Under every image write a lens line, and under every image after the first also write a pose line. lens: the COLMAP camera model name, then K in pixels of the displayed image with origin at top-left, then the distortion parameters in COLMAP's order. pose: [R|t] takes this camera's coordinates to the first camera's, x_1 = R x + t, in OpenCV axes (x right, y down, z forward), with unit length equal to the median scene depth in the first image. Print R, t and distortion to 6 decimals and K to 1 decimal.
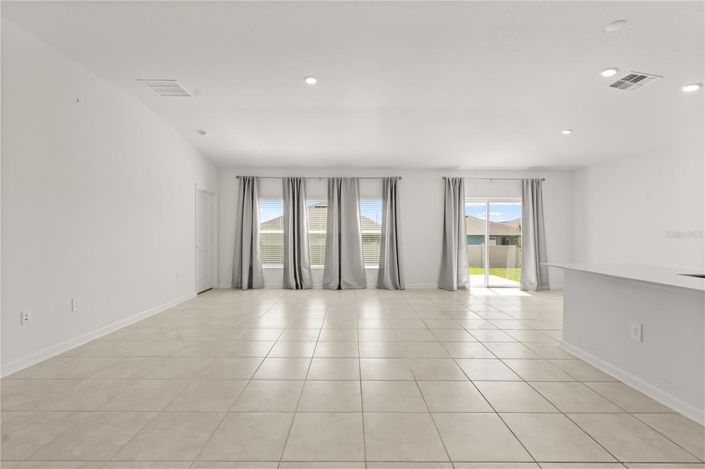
lens RADIAL K [[311.1, 0, 351.3], [0, 311.1, 231.7], [0, 0, 1]] dist [-0.002996, -0.000650]
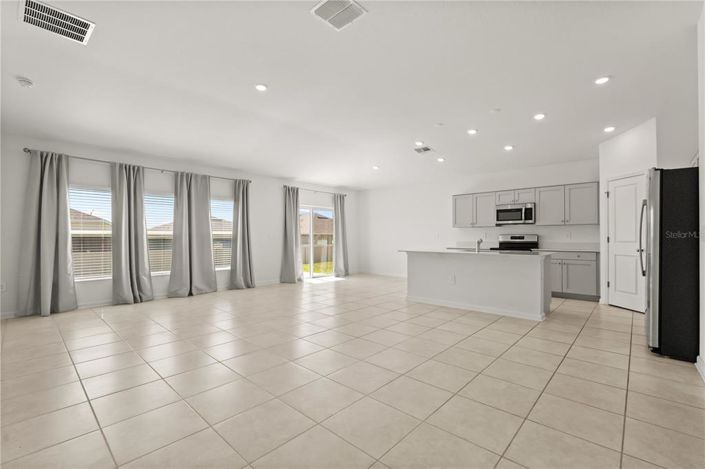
lens RADIAL K [[311.1, 0, 351.3], [0, 311.1, 231.7], [0, 0, 1]] dist [-0.002996, -0.000650]
pose [[0.684760, 0.006187, 0.728742, -0.375632], [0.002309, 0.999941, -0.010660, 0.008796], [-0.728765, 0.008982, 0.684705, 0.032074]]
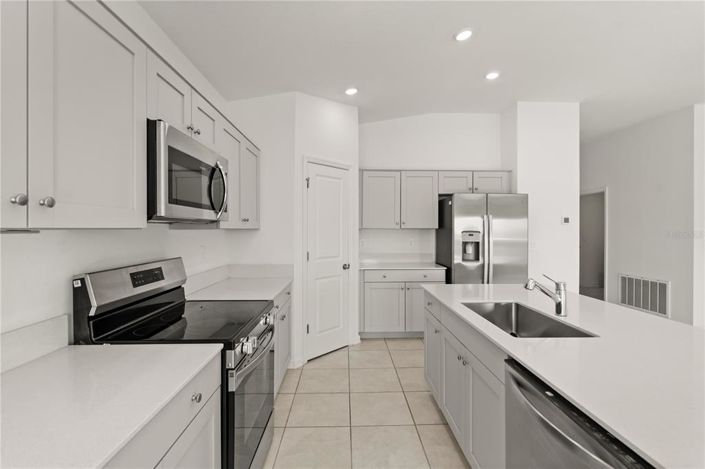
lens RADIAL K [[319.4, 0, 353.4], [0, 319.4, 230.8], [0, 0, 1]] dist [0.000132, 0.000079]
pose [[-0.999619, -0.004790, -0.027170, 0.551489], [-0.004916, 0.999978, 0.004557, -0.018830], [0.027148, 0.004688, -0.999620, 0.576562]]
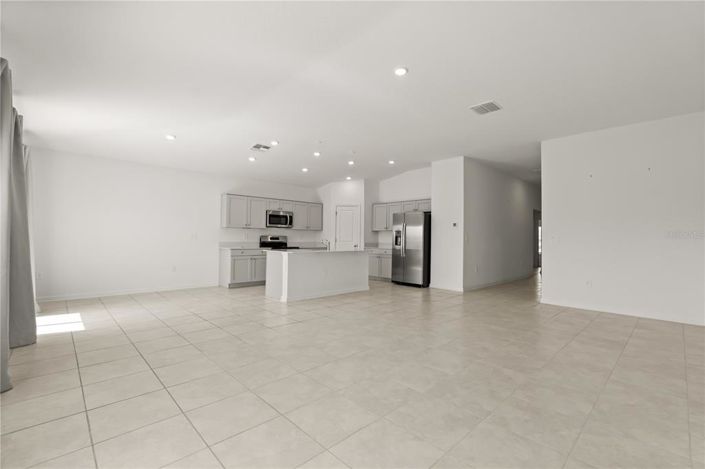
lens RADIAL K [[311.1, 0, 351.3], [0, 311.1, 231.7], [0, 0, 1]] dist [-0.002996, -0.000650]
pose [[-0.686273, -0.000008, 0.727344, -0.381000], [-0.017543, 0.999709, -0.016541, 0.007090], [-0.727133, -0.024111, -0.686073, 0.938174]]
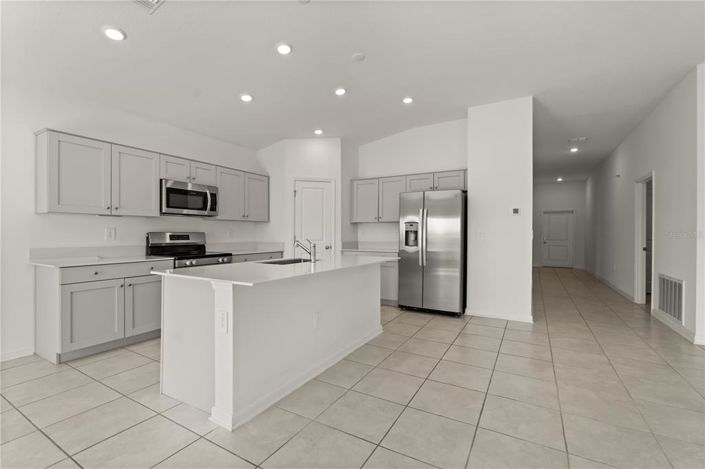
lens RADIAL K [[311.1, 0, 351.3], [0, 311.1, 231.7], [0, 0, 1]] dist [-0.002996, -0.000650]
pose [[-0.862775, -0.004677, 0.505566, 0.101728], [-0.007486, 0.999966, -0.003525, 0.007241], [-0.505532, -0.006826, -0.862781, 0.681547]]
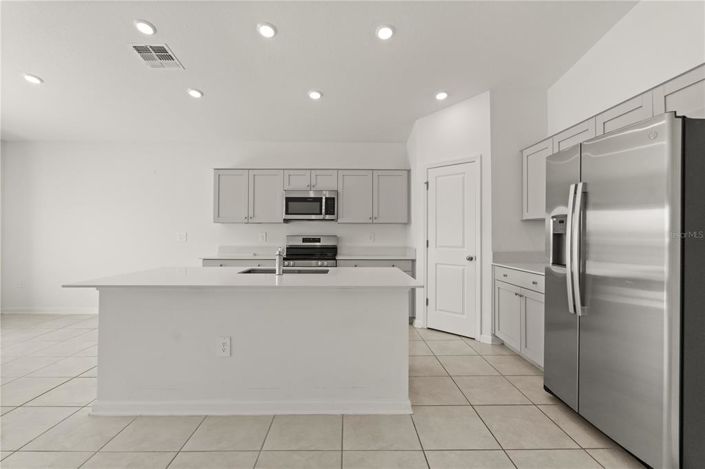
lens RADIAL K [[311.1, 0, 351.3], [0, 311.1, 231.7], [0, 0, 1]] dist [-0.002996, -0.000650]
pose [[-0.012548, 0.001767, 0.999920, 0.019809], [-0.005191, 0.999985, -0.001833, 0.000999], [-0.999908, -0.005213, -0.012539, 0.244908]]
